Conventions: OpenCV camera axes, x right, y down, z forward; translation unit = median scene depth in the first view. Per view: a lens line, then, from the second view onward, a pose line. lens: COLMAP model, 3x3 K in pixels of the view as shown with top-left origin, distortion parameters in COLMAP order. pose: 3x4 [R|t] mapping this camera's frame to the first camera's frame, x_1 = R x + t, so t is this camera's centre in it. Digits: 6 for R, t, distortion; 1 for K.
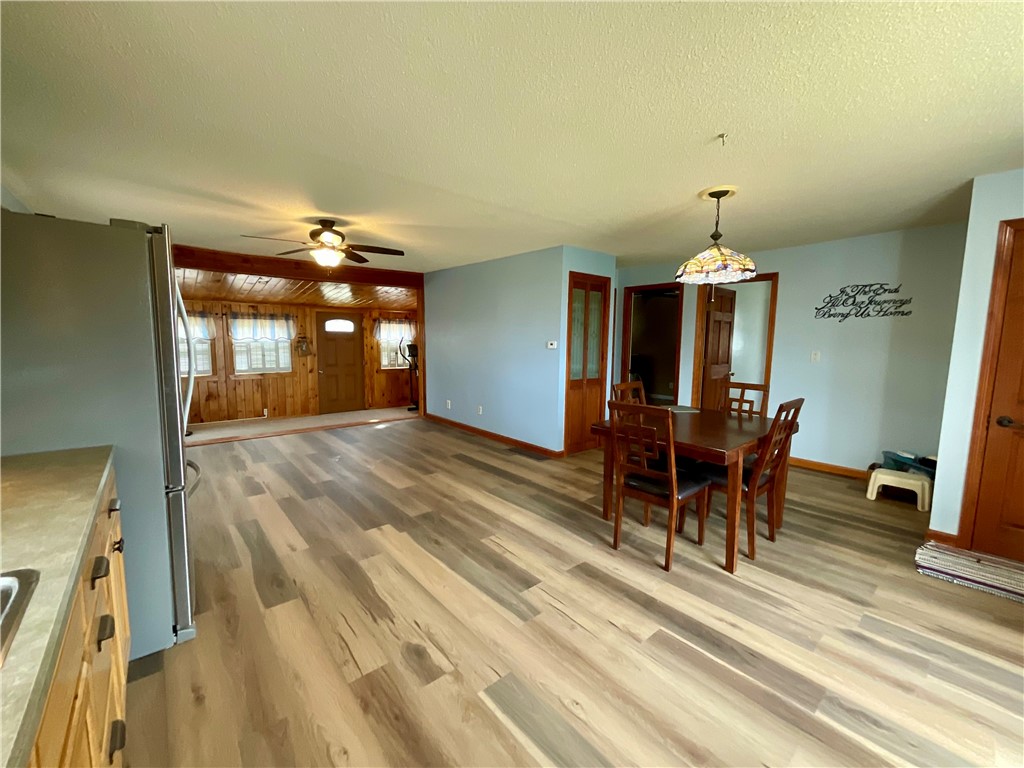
lens RADIAL K [[416.5, 0, 512.0], [0, 416.5, 384.0], [0, 0, 1]] dist [-0.000987, 0.000386]
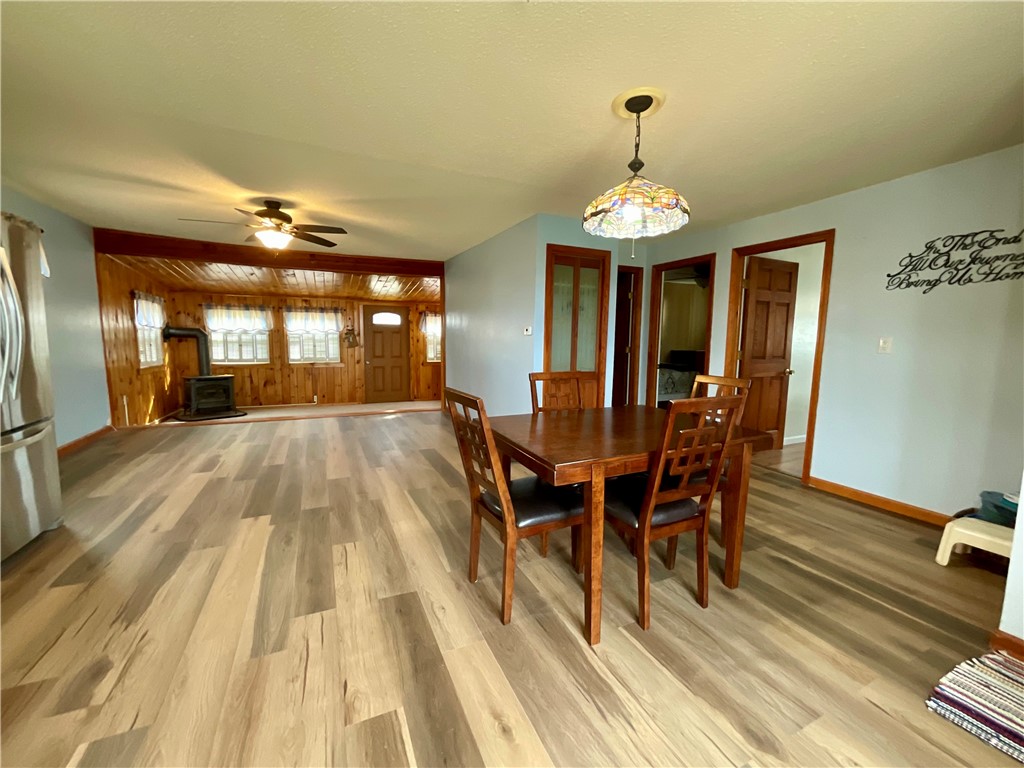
lens RADIAL K [[415.2, 0, 512.0], [0, 415.2, 384.0], [0, 0, 1]] dist [0.011070, -0.007039]
pose [[0.963473, 0.031834, -0.265907, 0.295293], [-0.031884, 0.999483, 0.004127, 0.014153], [0.265901, 0.004502, 0.963990, 0.156127]]
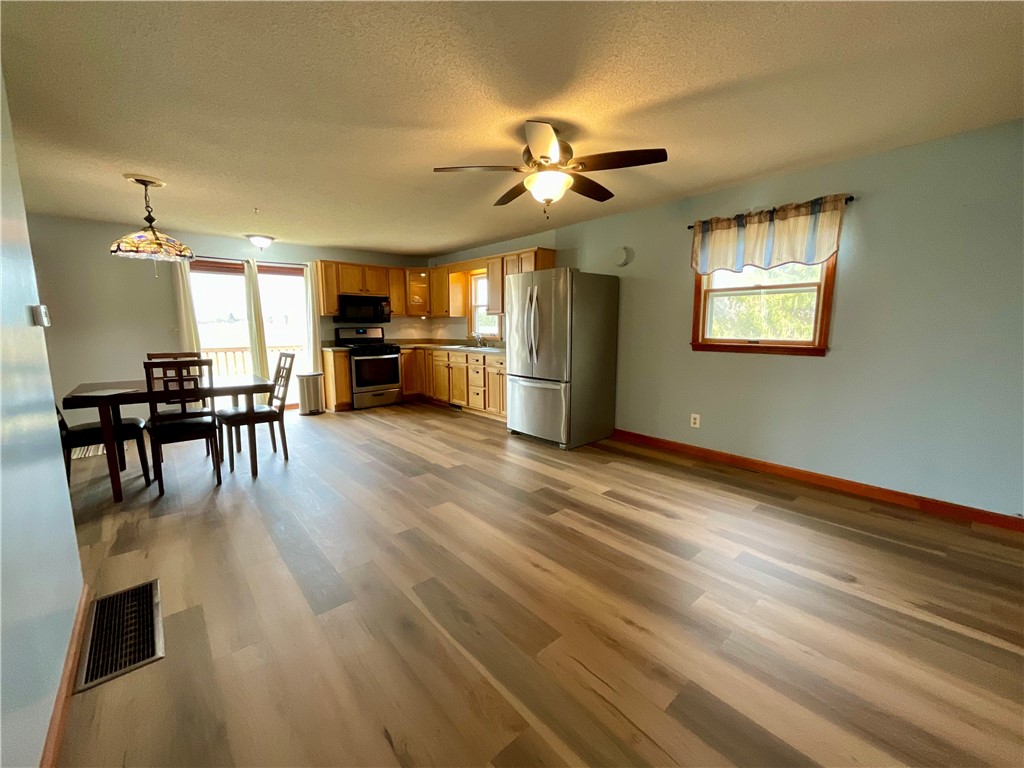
lens RADIAL K [[415.7, 0, 513.0], [0, 415.7, 383.7], [0, 0, 1]] dist [-0.001789, 0.000936]
pose [[-0.999886, -0.009319, -0.011882, -0.299479], [-0.011964, 0.968989, 0.246815, -0.129367], [0.009214, 0.246929, -0.968990, 1.348023]]
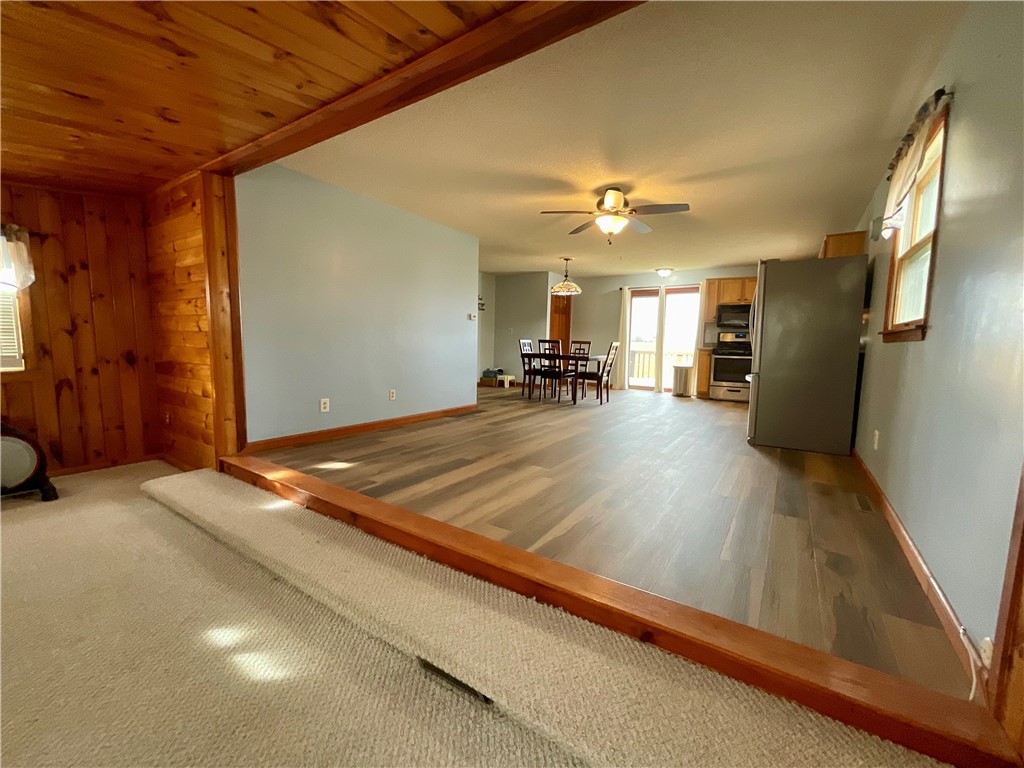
lens RADIAL K [[415.7, 0, 513.0], [0, 415.7, 383.7], [0, 0, 1]] dist [-0.001789, 0.000936]
pose [[-0.273499, -0.115352, 0.954930, -1.101342], [0.080317, 0.986577, 0.142179, -0.064254], [-0.958513, 0.115583, -0.260564, 1.216480]]
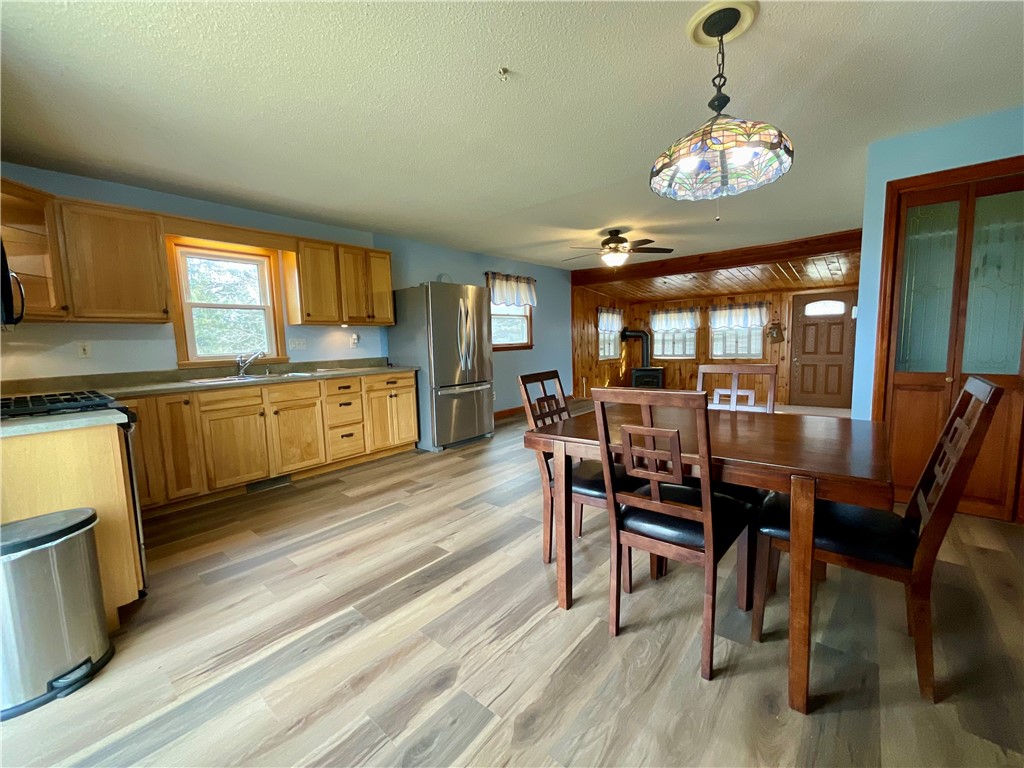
lens RADIAL K [[415.2, 0, 512.0], [0, 415.2, 384.0], [0, 0, 1]] dist [0.011070, -0.007039]
pose [[0.158722, 0.088266, -0.983370, 0.629888], [-0.075898, 0.994139, 0.076982, 0.001738], [0.984402, 0.062417, 0.164491, 0.393757]]
